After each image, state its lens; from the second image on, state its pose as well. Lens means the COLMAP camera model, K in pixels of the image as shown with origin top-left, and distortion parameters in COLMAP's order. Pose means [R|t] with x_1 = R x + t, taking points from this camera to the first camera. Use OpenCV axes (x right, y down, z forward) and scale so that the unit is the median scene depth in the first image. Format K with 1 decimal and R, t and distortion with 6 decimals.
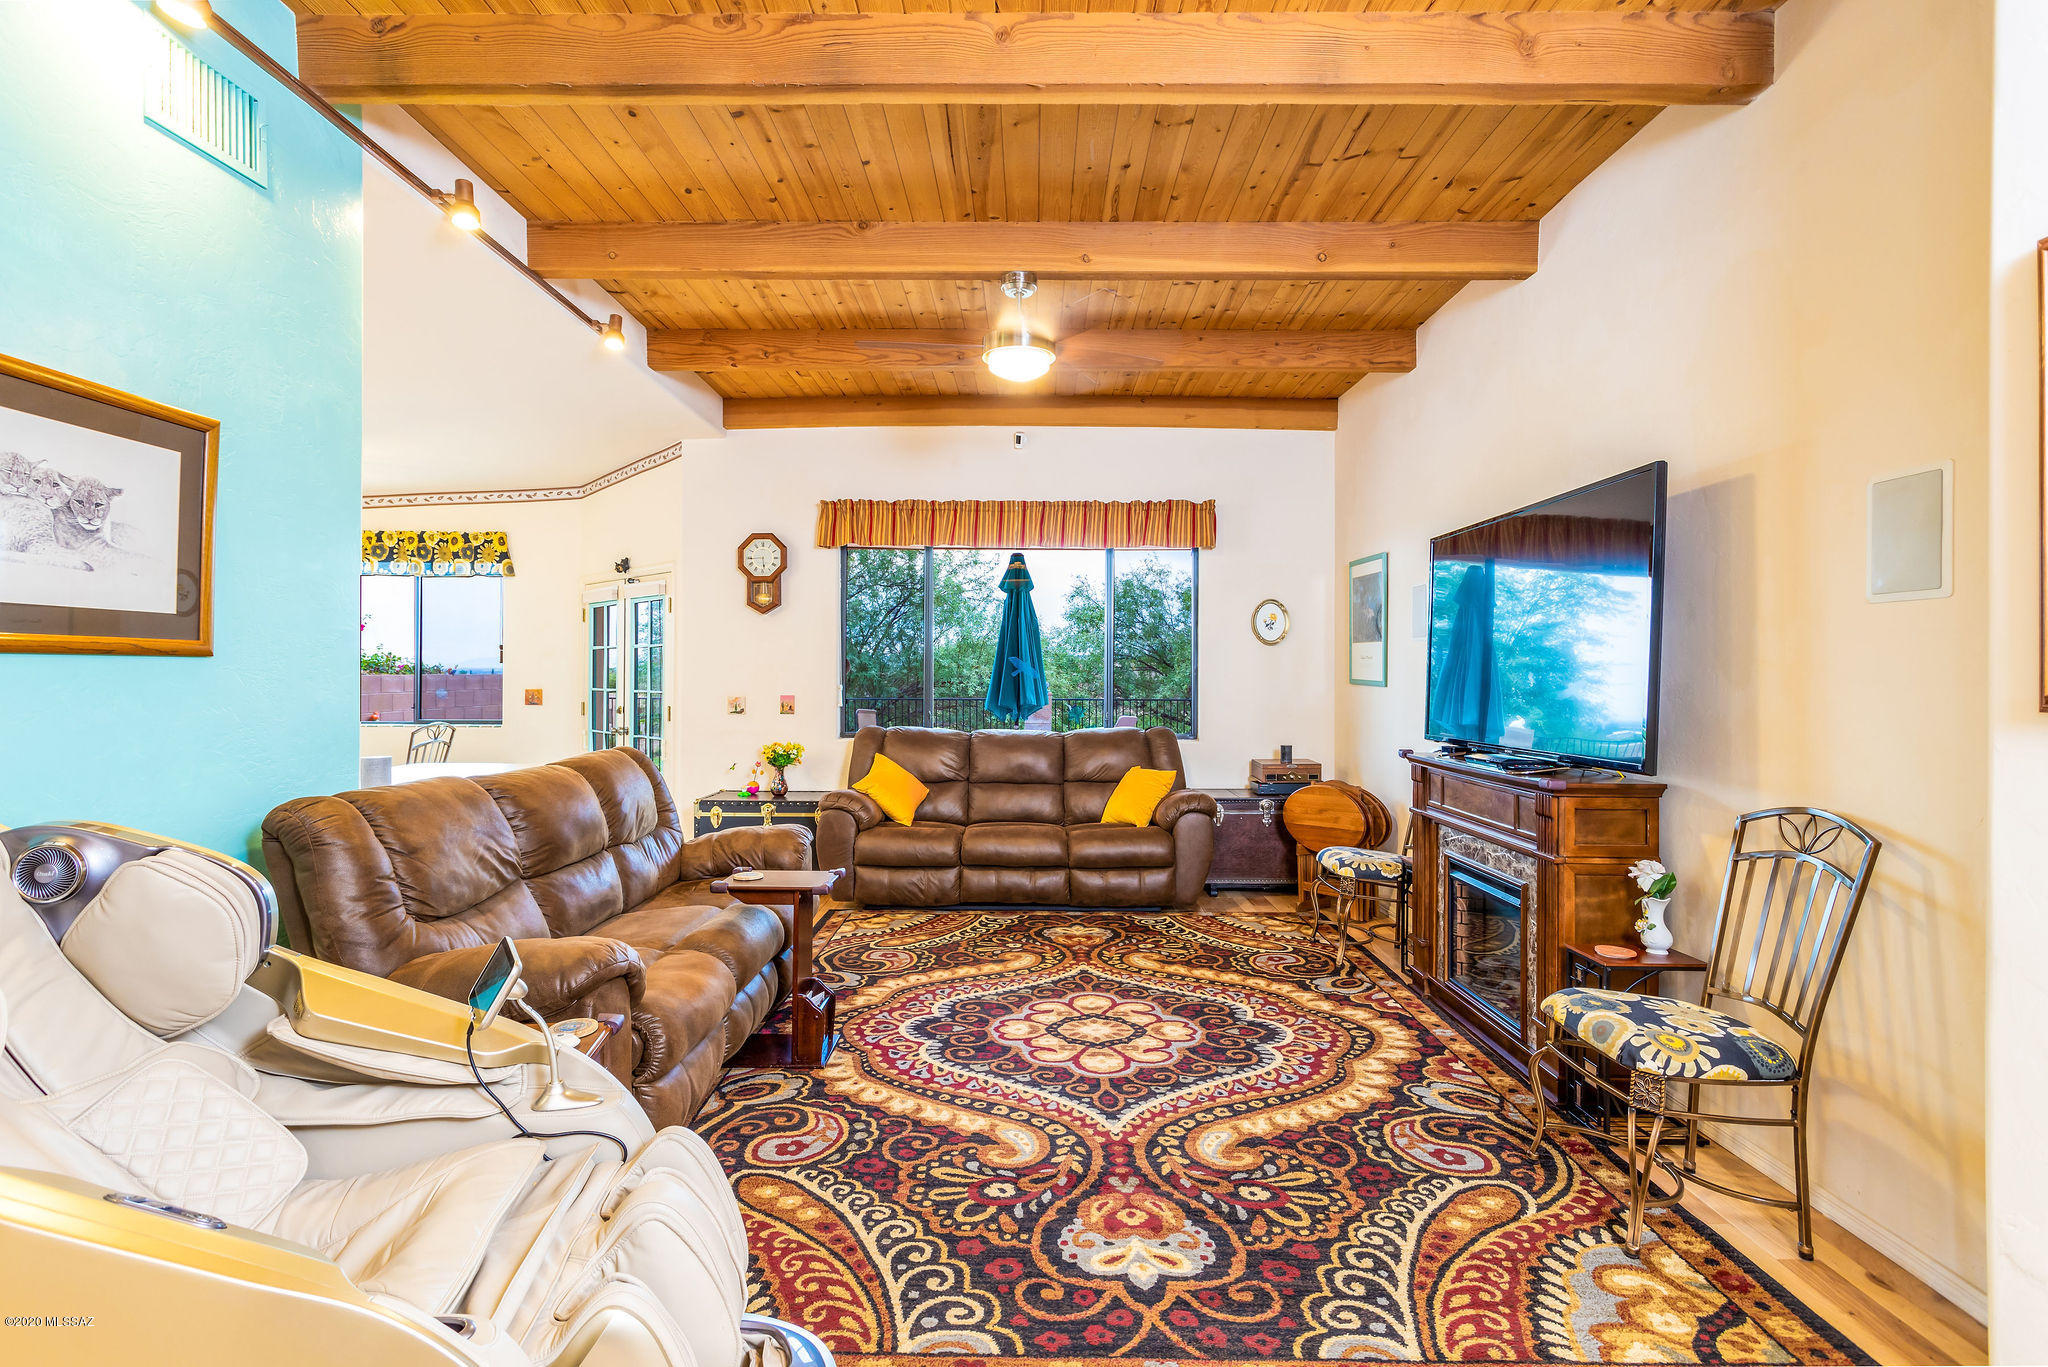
lens RADIAL K [[971.6, 0, 1019.2], [0, 971.6, 674.4], [0, 0, 1]] dist [0.001529, 0.000480]
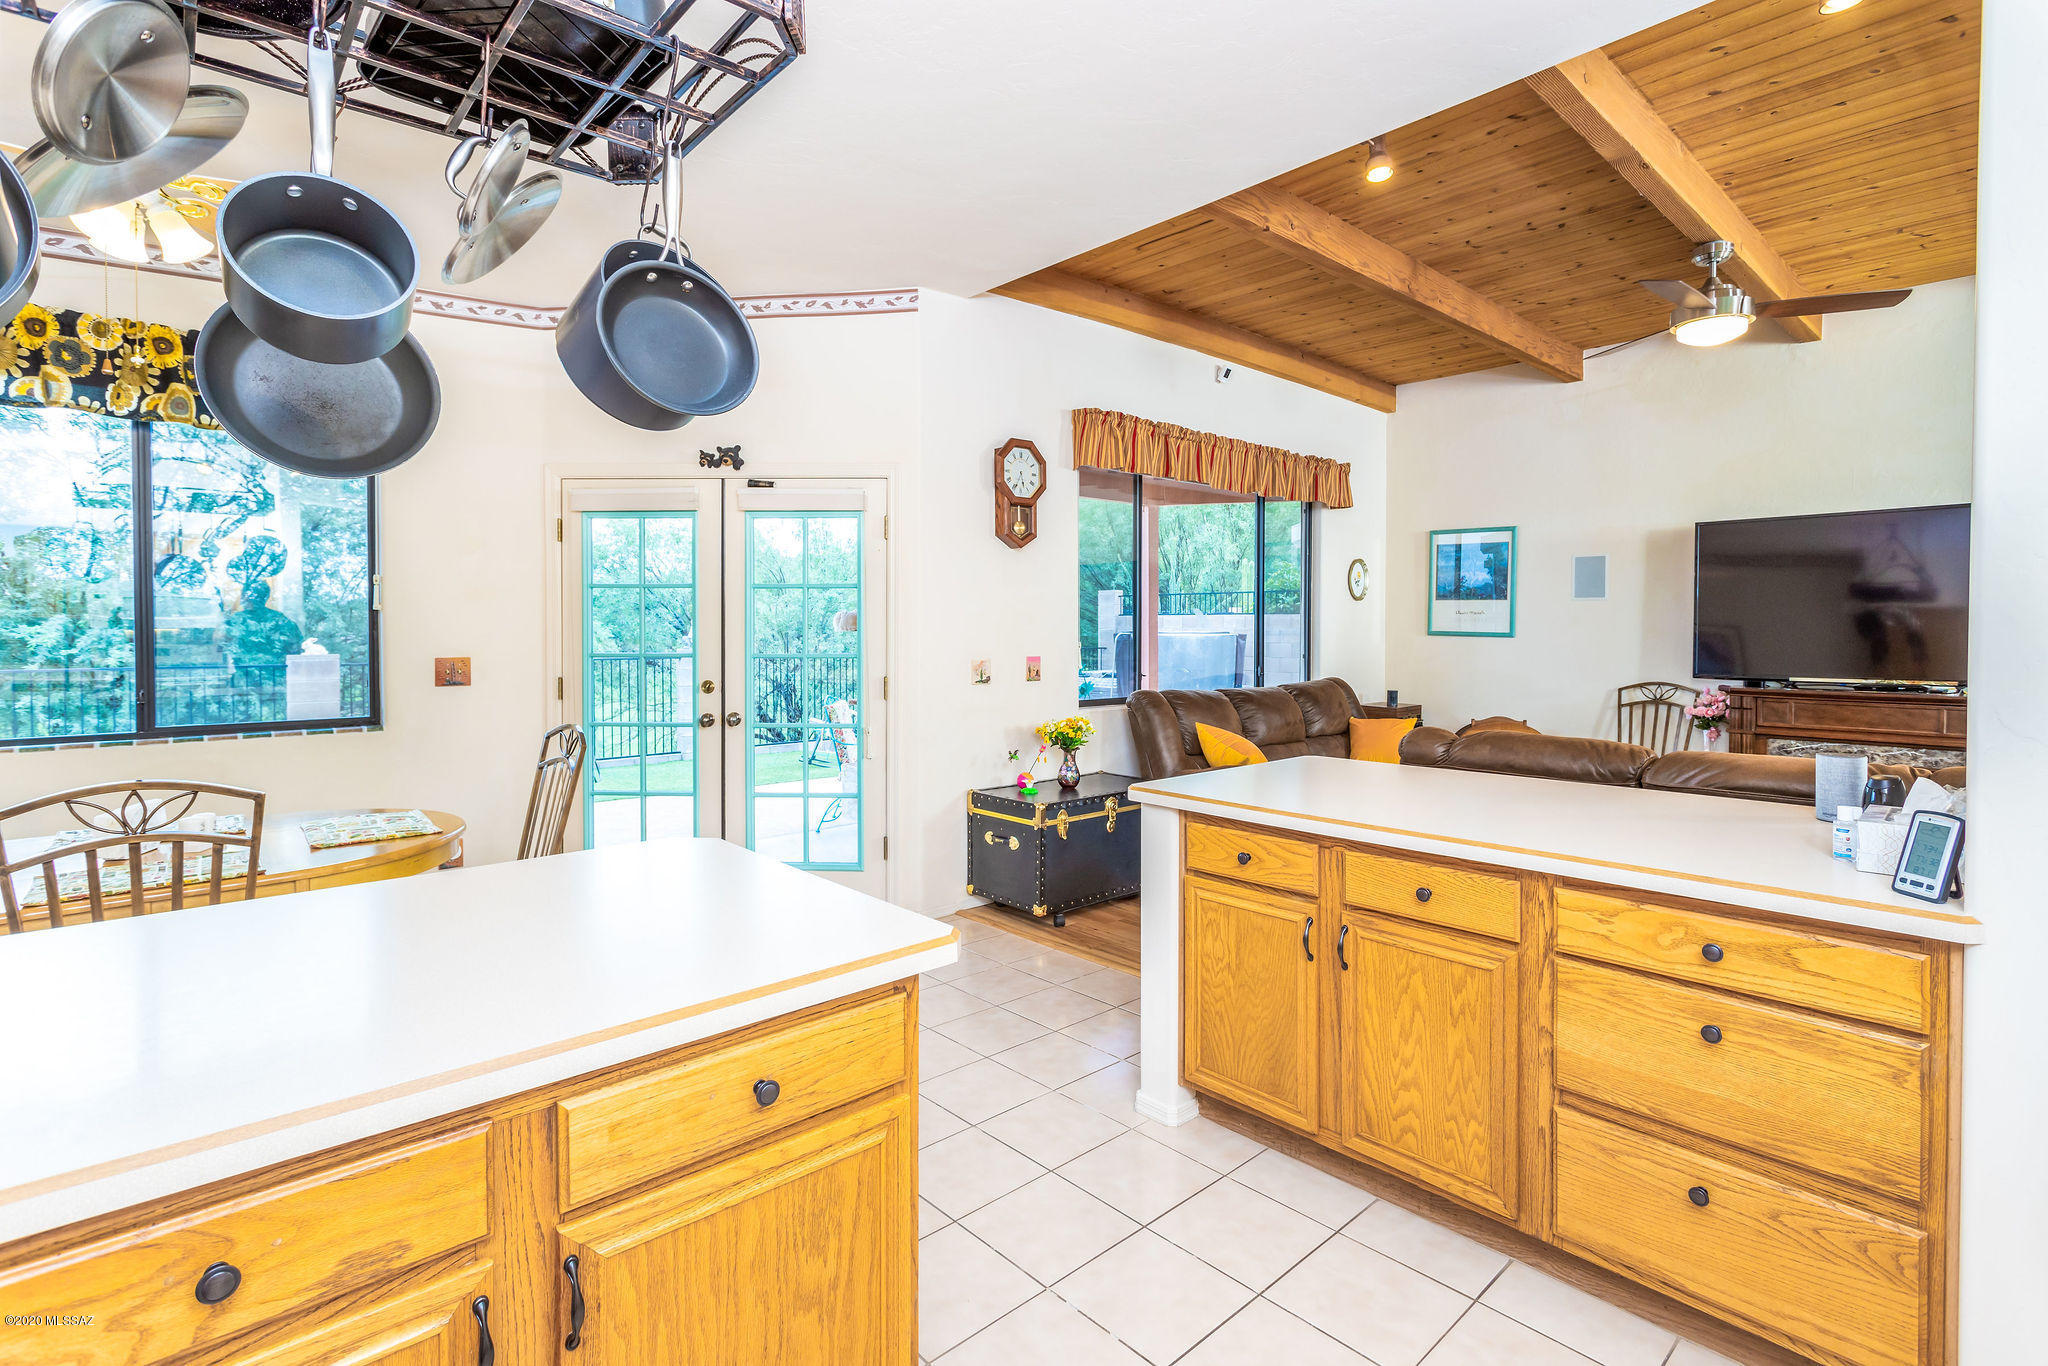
lens RADIAL K [[968.7, 0, 1015.0], [0, 968.7, 647.8], [0, 0, 1]] dist [0.003564, 0.000619]
pose [[0.735659, -0.018141, 0.677109, -0.772042], [0.001997, 0.999695, 0.024615, -0.004198], [-0.677349, -0.016756, 0.735471, 0.452543]]
